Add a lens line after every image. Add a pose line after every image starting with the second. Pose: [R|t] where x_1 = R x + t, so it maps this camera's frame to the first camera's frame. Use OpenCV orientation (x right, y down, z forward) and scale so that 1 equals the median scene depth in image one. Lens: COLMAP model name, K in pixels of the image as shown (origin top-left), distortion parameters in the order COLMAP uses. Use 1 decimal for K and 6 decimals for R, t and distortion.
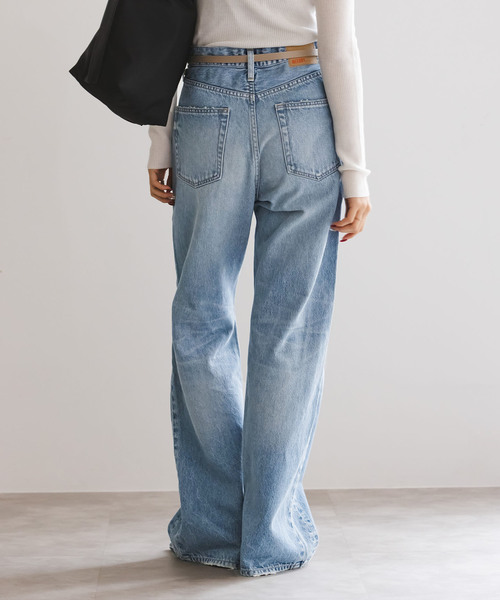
lens RADIAL K [[1819.5, 0, 250.0], [0, 1819.5, 300.0], [0, 0, 1]] dist [0.064495, 0.517982]
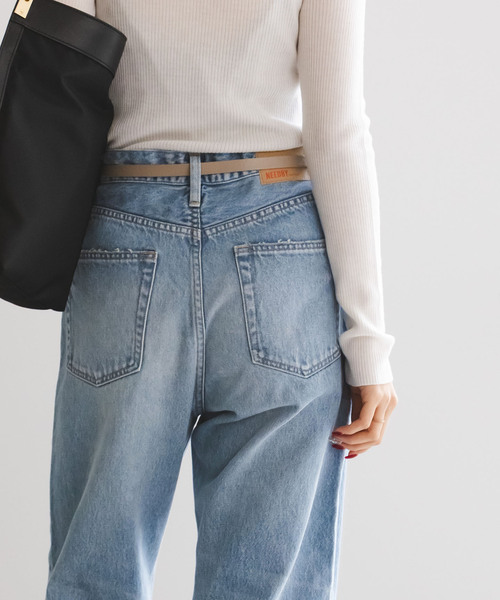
lens RADIAL K [[1819.5, 0, 250.0], [0, 1819.5, 300.0], [0, 0, 1]] dist [0.064495, 0.517982]
pose [[0.999775, 0.016142, -0.013783, 0.027077], [-0.017318, 0.995797, -0.089933, -0.037154], [0.012273, 0.090151, 0.995852, 0.413880]]
